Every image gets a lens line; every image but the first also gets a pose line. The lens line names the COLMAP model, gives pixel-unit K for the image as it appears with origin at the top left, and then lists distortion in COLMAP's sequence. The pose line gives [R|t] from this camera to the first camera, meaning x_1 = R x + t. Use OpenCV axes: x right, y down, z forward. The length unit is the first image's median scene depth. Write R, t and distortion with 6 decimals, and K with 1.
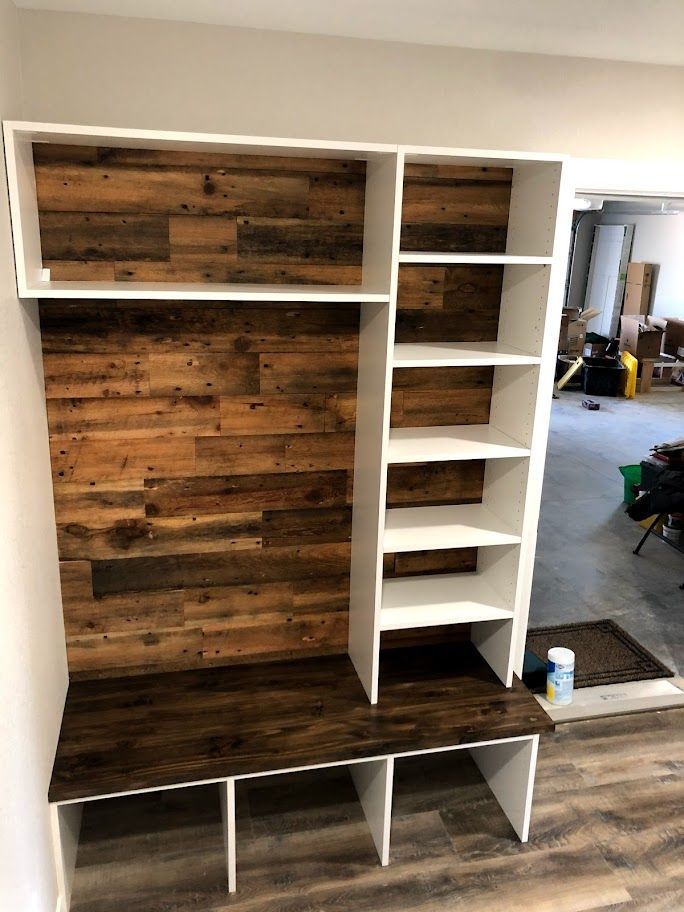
lens RADIAL K [[749.7, 0, 347.9], [0, 749.7, 453.8], [0, 0, 1]] dist [0.031525, -0.036818]
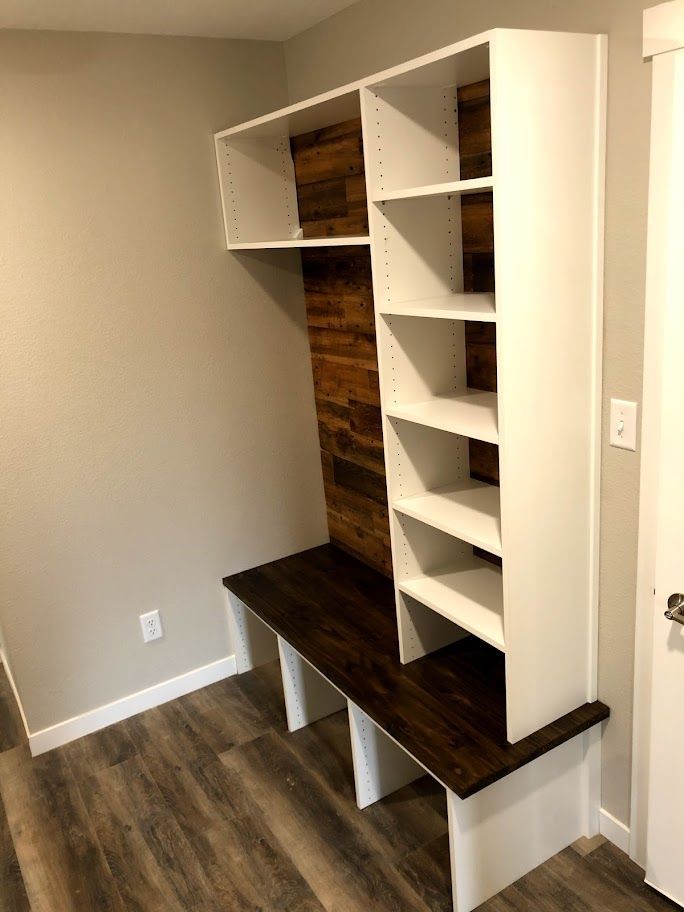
lens RADIAL K [[749.7, 0, 348.0], [0, 749.7, 457.0], [0, 0, 1]] dist [0.031525, -0.036818]
pose [[0.301259, 0.228685, -0.925714, 0.906482], [-0.174270, 0.967669, 0.182336, -0.099428], [0.937482, 0.106394, 0.331372, 0.615004]]
